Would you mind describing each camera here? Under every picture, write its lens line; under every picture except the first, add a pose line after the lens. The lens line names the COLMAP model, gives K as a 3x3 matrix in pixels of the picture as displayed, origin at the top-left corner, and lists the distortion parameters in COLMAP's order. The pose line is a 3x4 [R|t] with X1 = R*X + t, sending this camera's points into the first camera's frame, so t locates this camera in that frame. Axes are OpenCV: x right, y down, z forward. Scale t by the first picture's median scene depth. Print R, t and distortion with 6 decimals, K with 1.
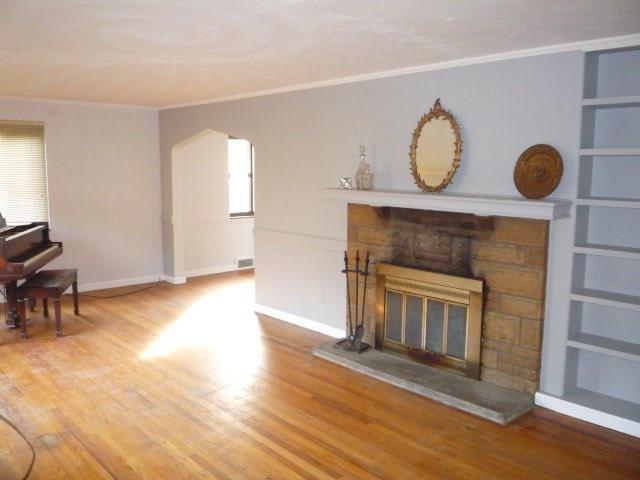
lens RADIAL K [[570.4, 0, 315.6], [0, 570.4, 240.9], [0, 0, 1]] dist [-0.016752, 0.004966]
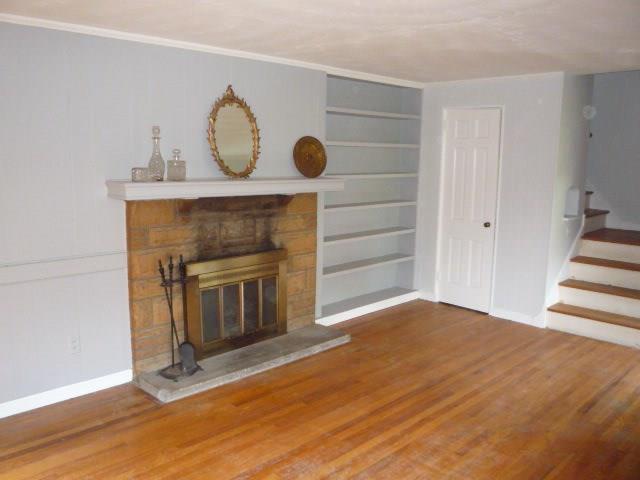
lens RADIAL K [[570.4, 0, 317.3], [0, 570.4, 238.2], [0, 0, 1]] dist [-0.016752, 0.004966]
pose [[-0.054320, -0.154731, 0.986462, -0.800899], [0.117943, 0.980011, 0.160213, -0.123638], [-0.991534, 0.125049, -0.034985, 0.887125]]
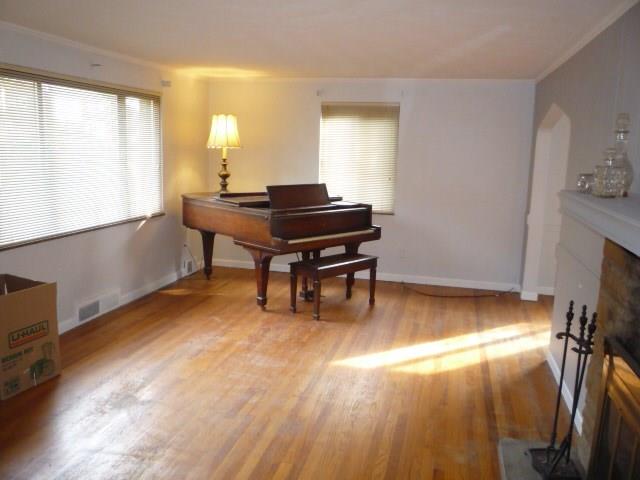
lens RADIAL K [[570.4, 0, 313.7], [0, 570.4, 241.7], [0, 0, 1]] dist [-0.016752, 0.004966]
pose [[0.557712, 0.150665, -0.816246, 0.399279], [-0.136382, 0.986656, 0.088935, -0.062115], [0.818754, 0.061721, 0.570818, 0.502861]]
